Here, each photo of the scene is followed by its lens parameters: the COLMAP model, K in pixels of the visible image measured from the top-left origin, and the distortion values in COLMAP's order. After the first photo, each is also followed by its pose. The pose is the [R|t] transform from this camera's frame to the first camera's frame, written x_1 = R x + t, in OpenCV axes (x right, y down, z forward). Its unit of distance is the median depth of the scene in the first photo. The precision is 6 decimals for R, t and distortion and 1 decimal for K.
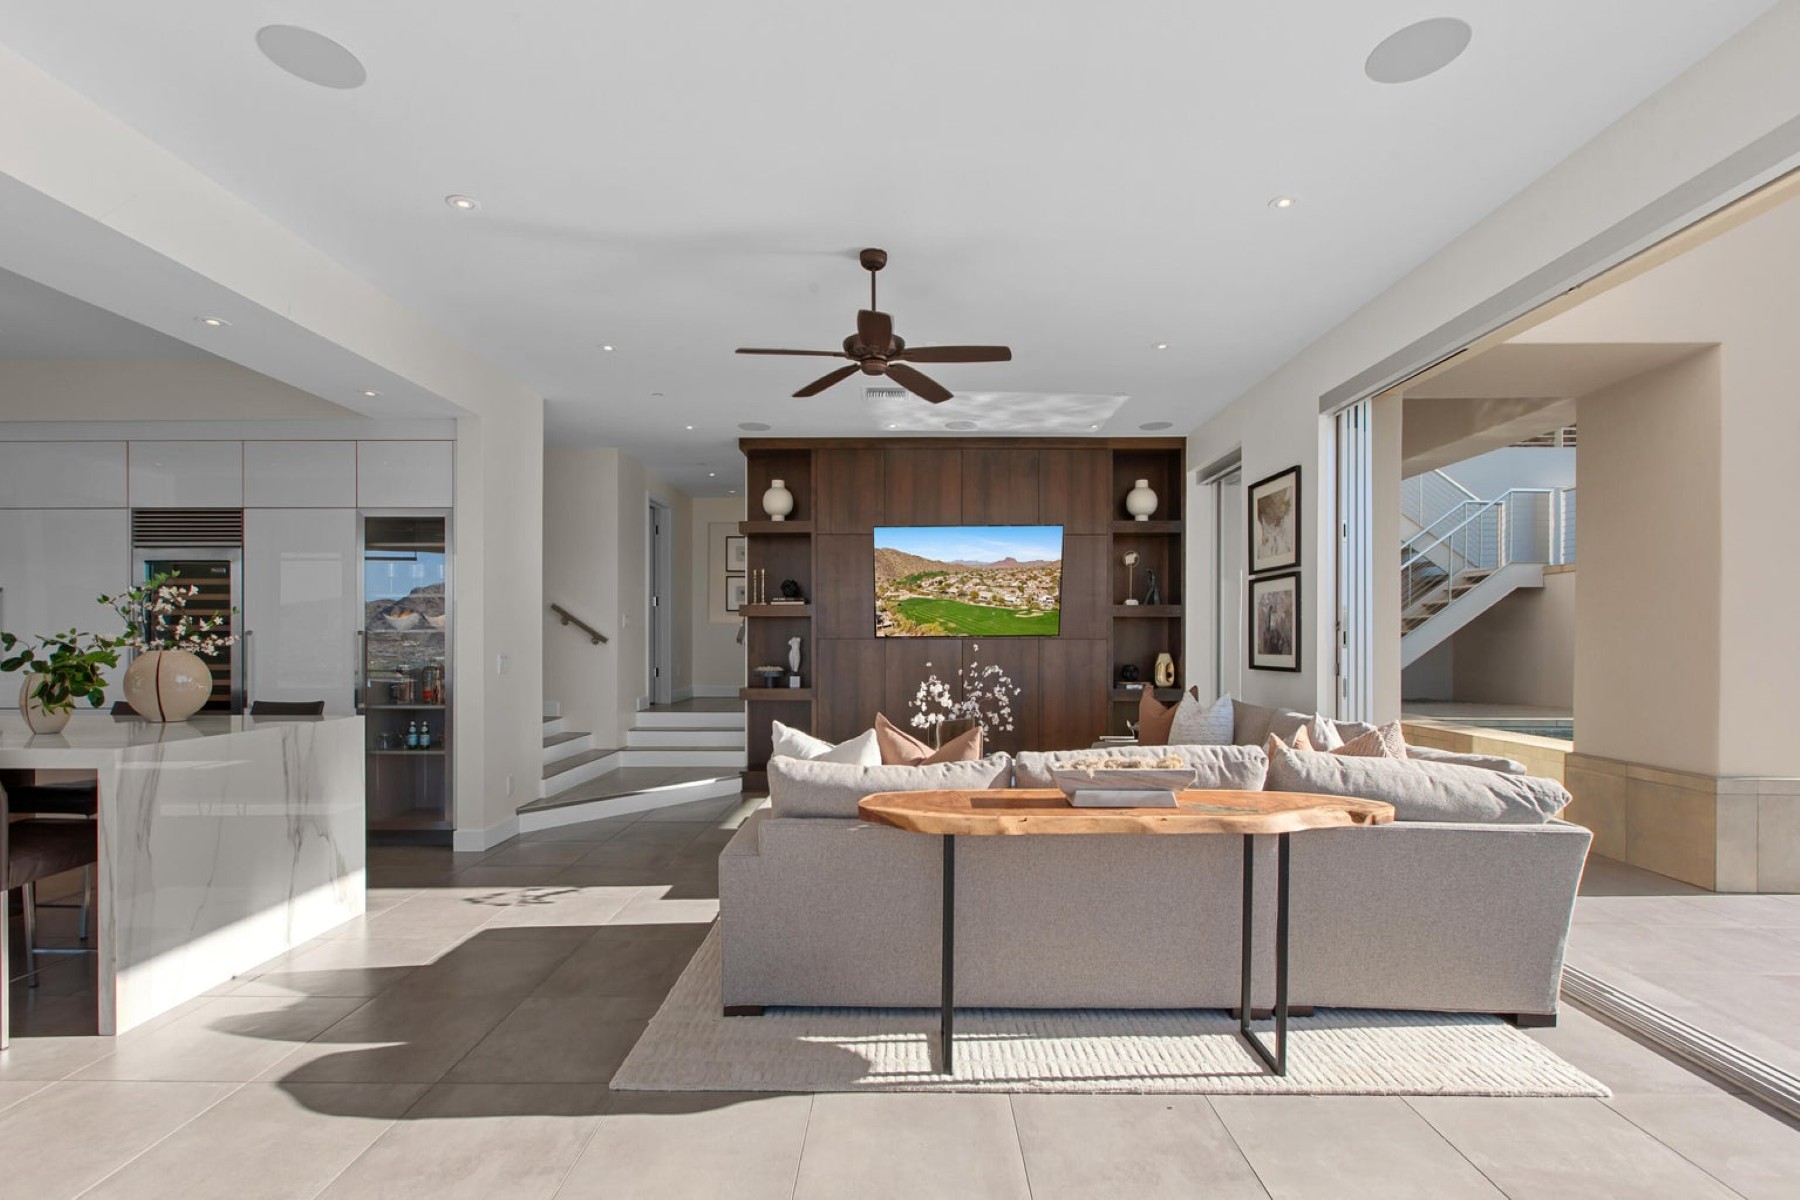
lens RADIAL K [[786.8, 0, 886.9], [0, 786.8, 657.0], [0, 0, 1]] dist [0.011357, -0.000248]
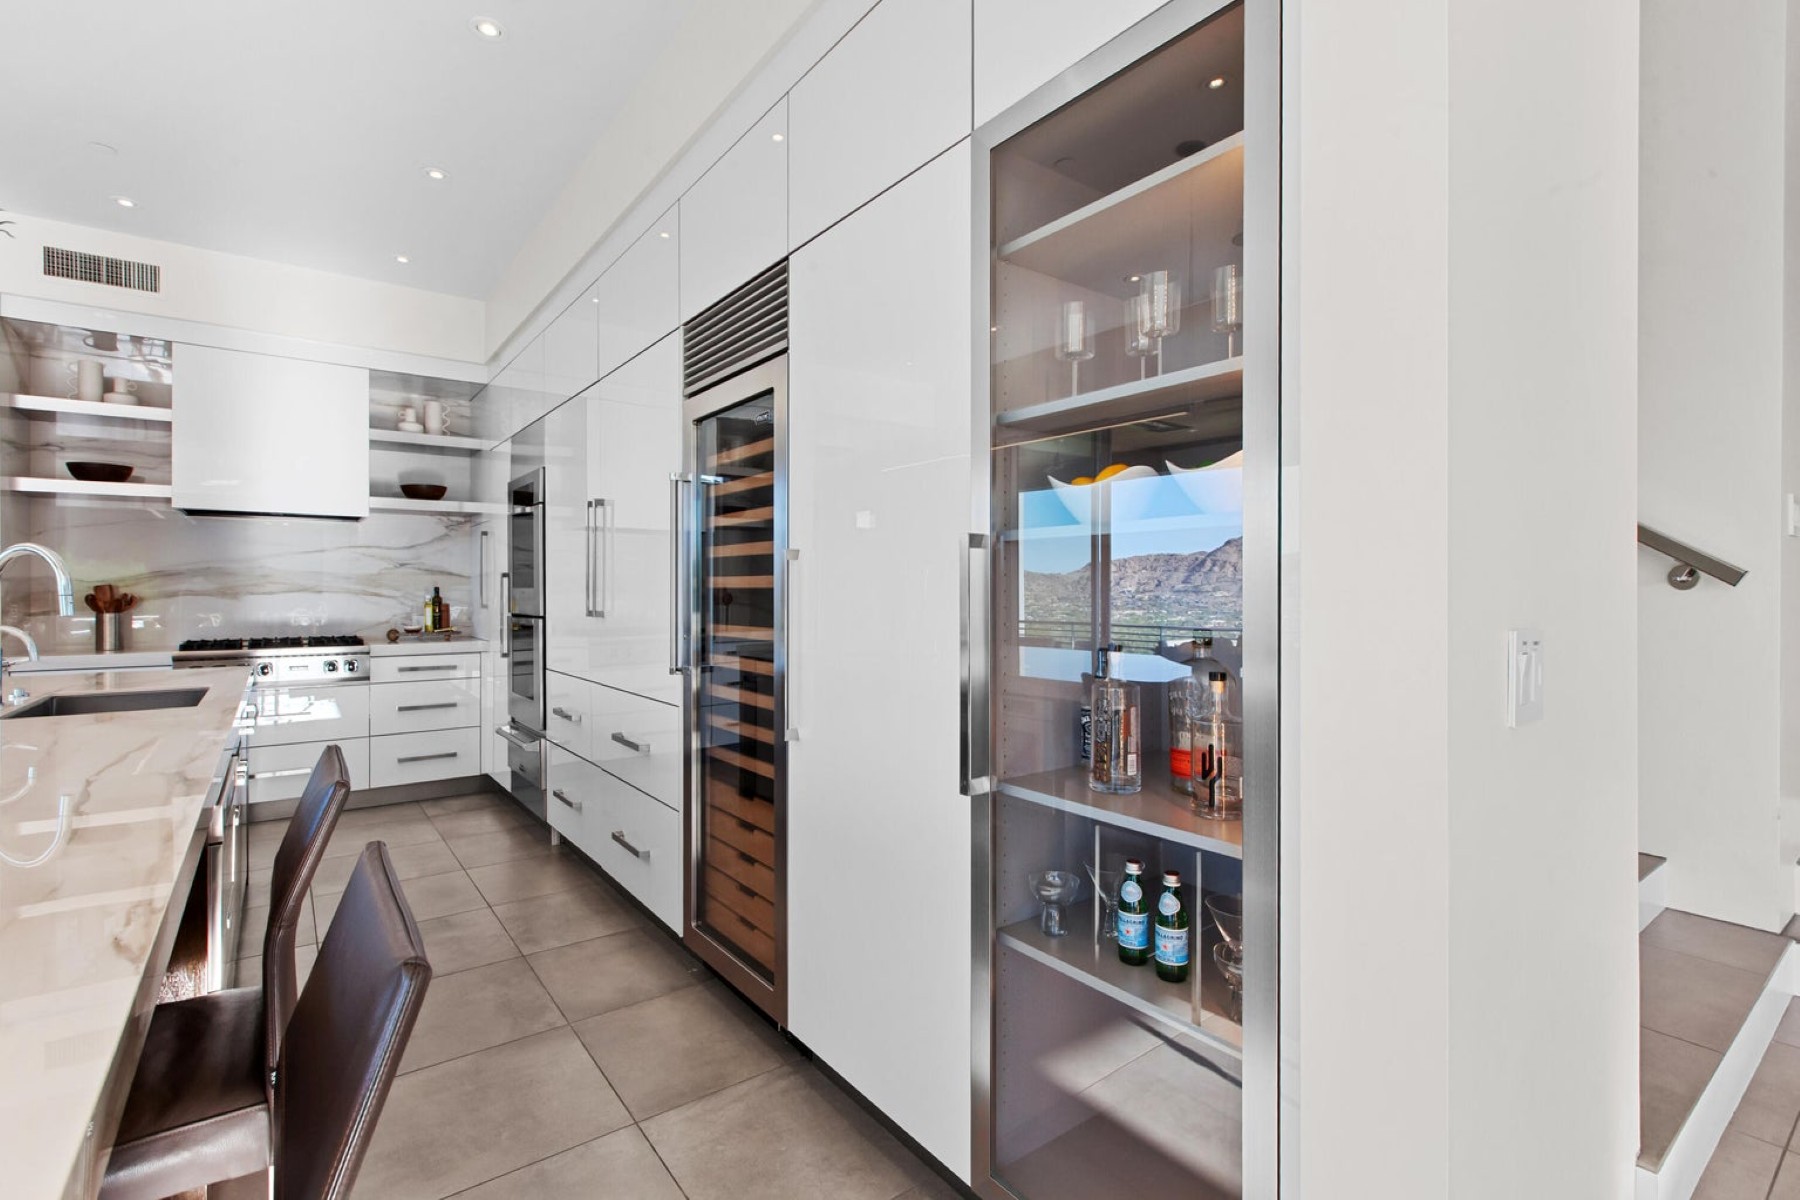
lens RADIAL K [[820.4, 0, 896.9], [0, 820.4, 579.1], [0, 0, 1]] dist [0.001326, 0.000053]
pose [[0.609338, -0.010795, -0.792837, -0.402082], [-0.015220, 0.999564, -0.025307, -0.007270], [0.792765, 0.027488, 0.608907, 0.720848]]
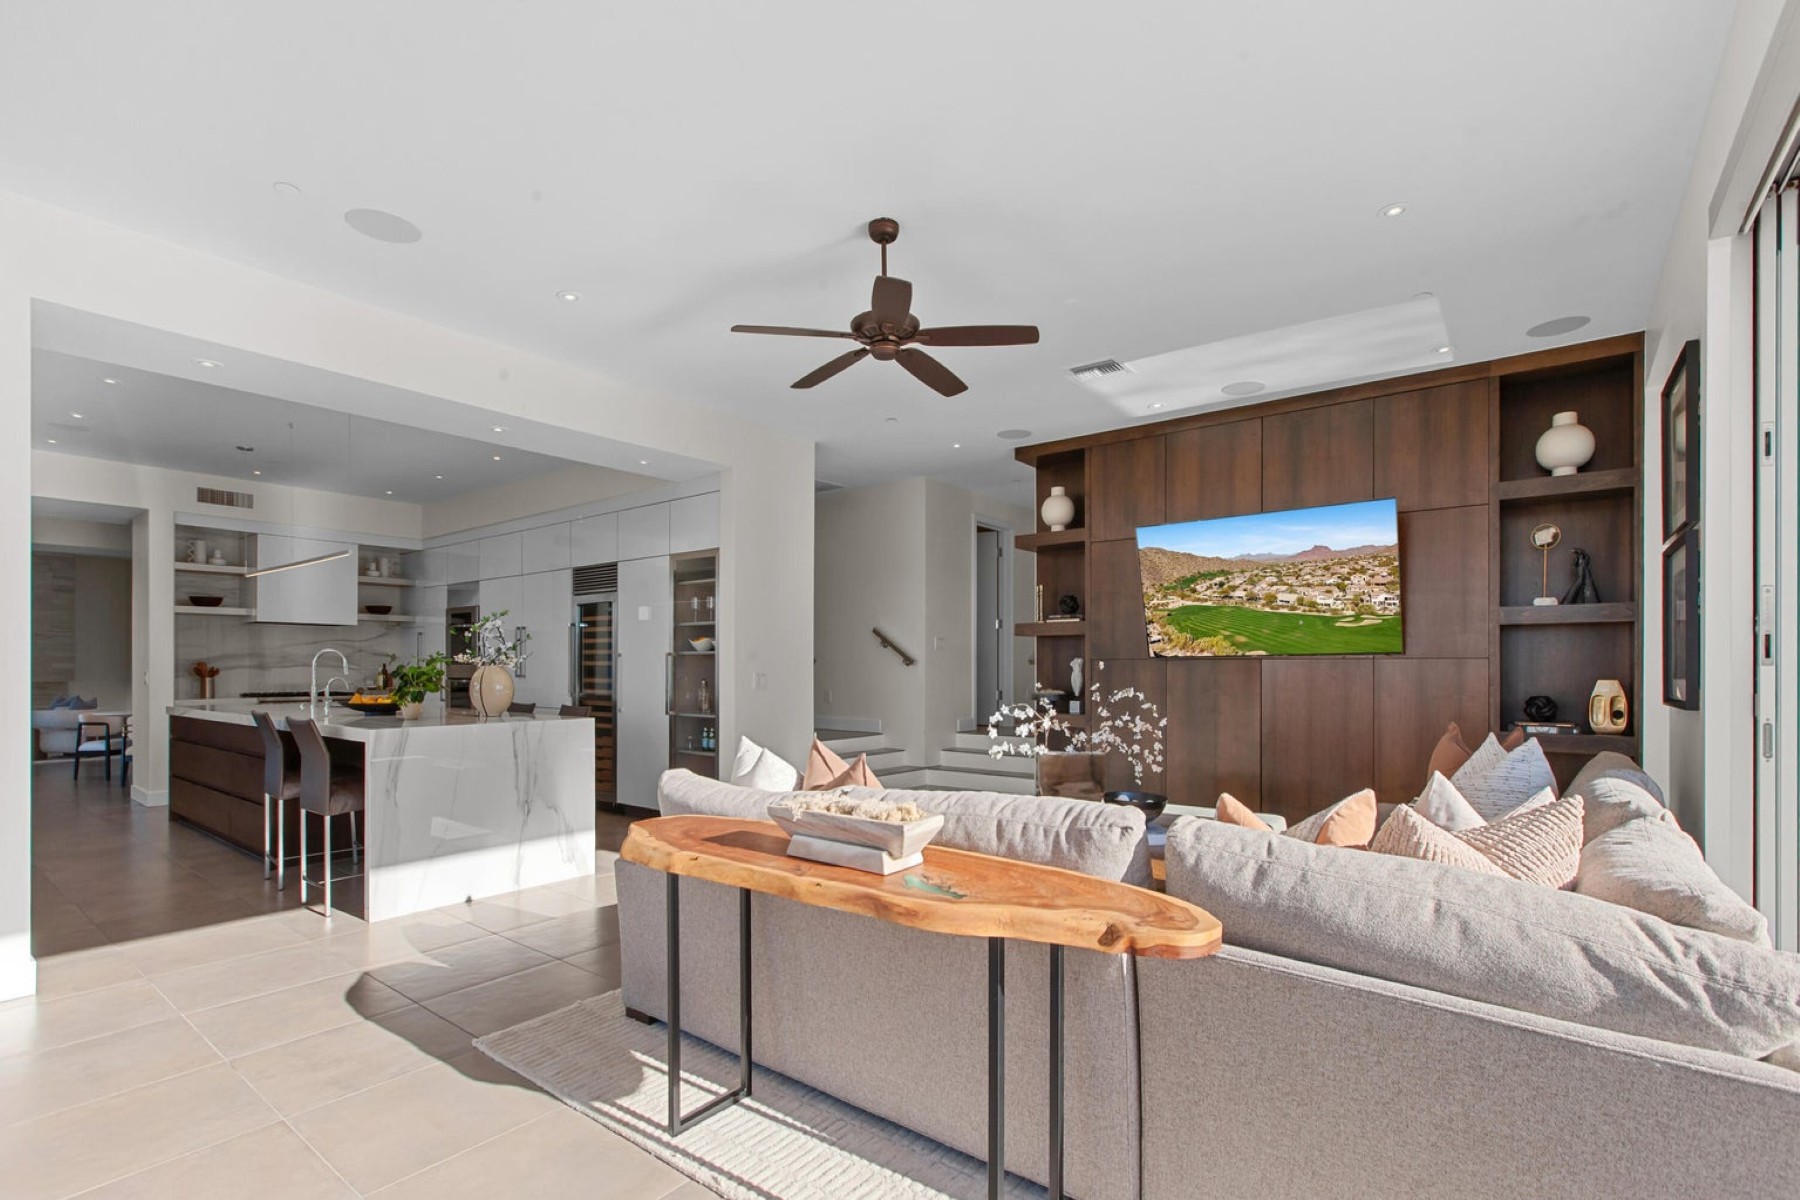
lens RADIAL K [[828.5, 0, 879.7], [0, 828.5, 641.9], [0, 0, 1]] dist [0.002207, 0.000243]
pose [[0.786686, -0.017785, -0.617097, 0.363611], [-0.012111, 0.998948, -0.044229, 0.003880], [0.617234, 0.042268, 0.785643, 0.162529]]
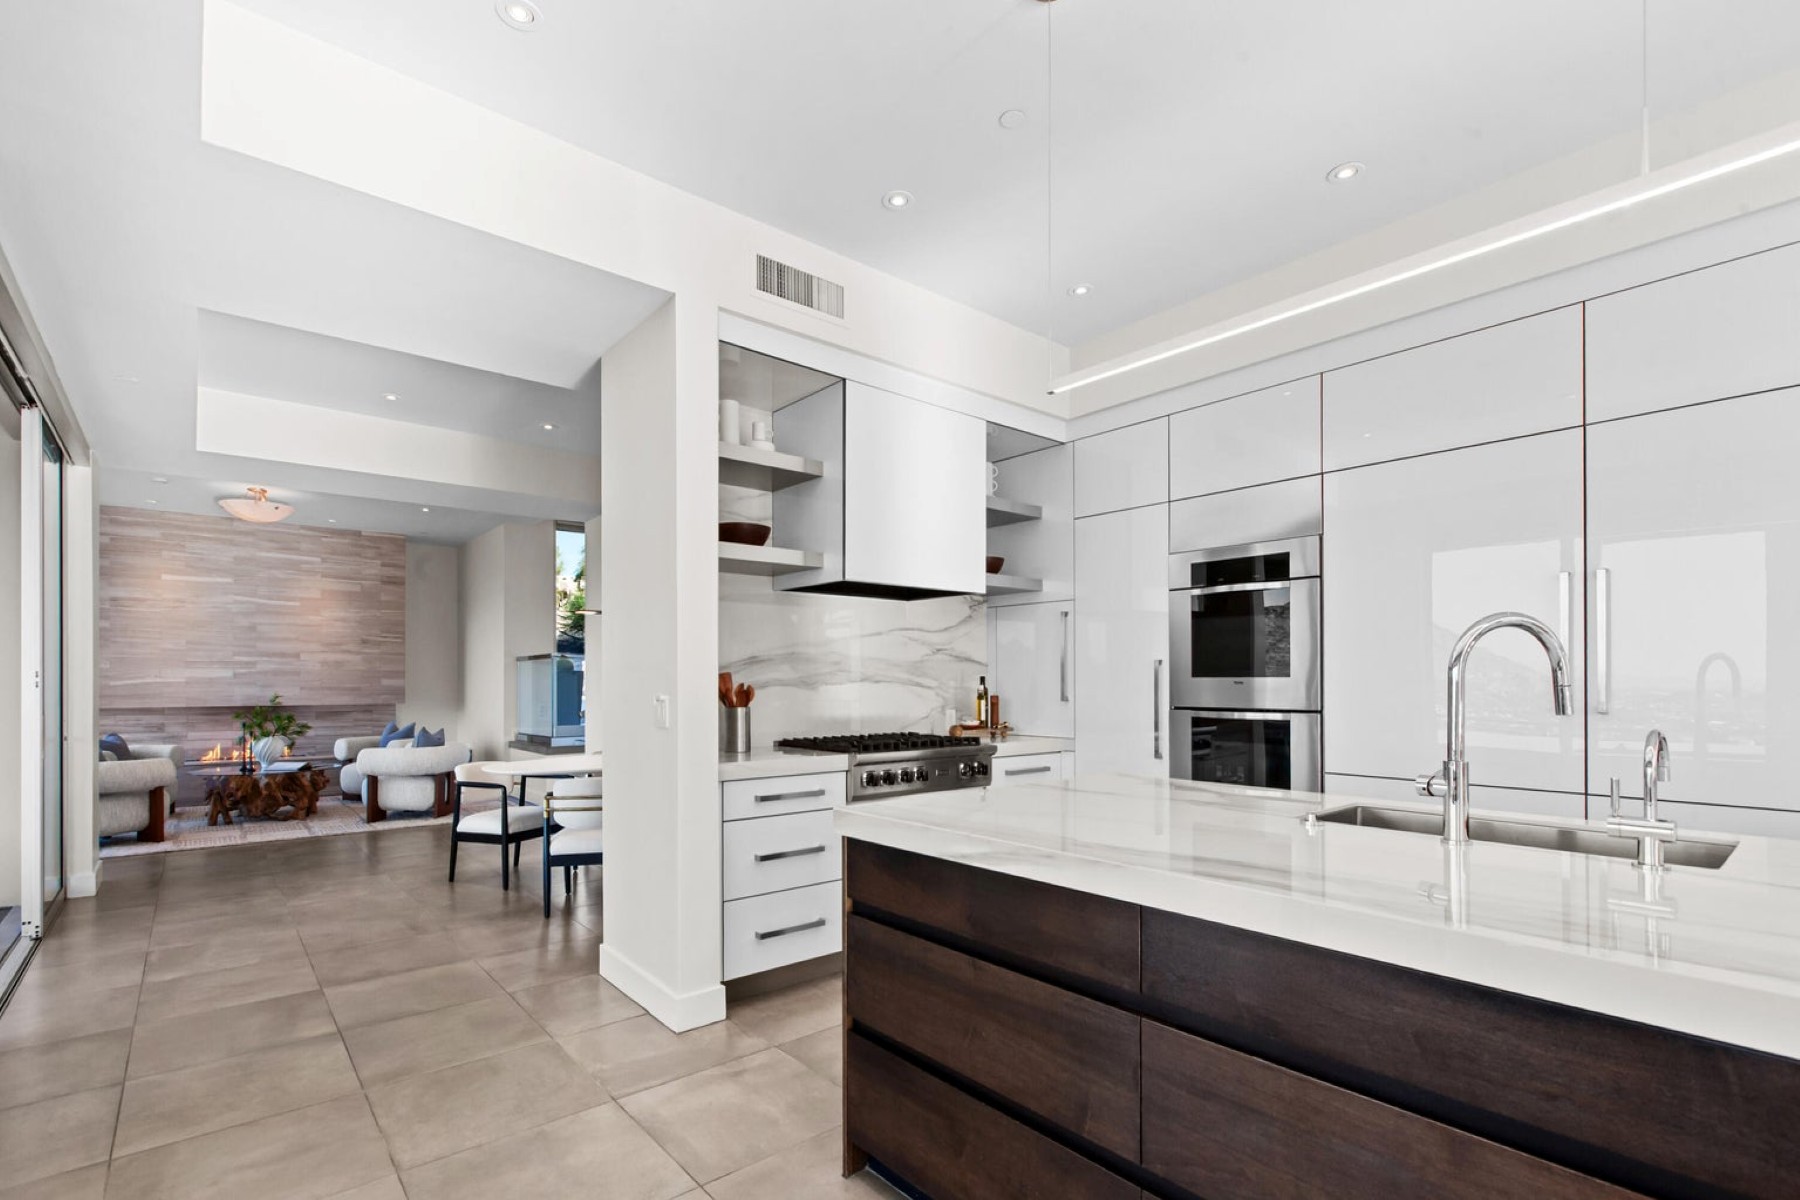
lens RADIAL K [[834.4, 0, 896.7], [0, 834.4, 678.5], [0, 0, 1]] dist [0.001522, 0.000138]
pose [[0.653155, -0.005034, -0.757207, -0.926093], [-0.013555, 0.999740, -0.018339, 0.005649], [0.757103, 0.022243, 0.652917, 0.239735]]
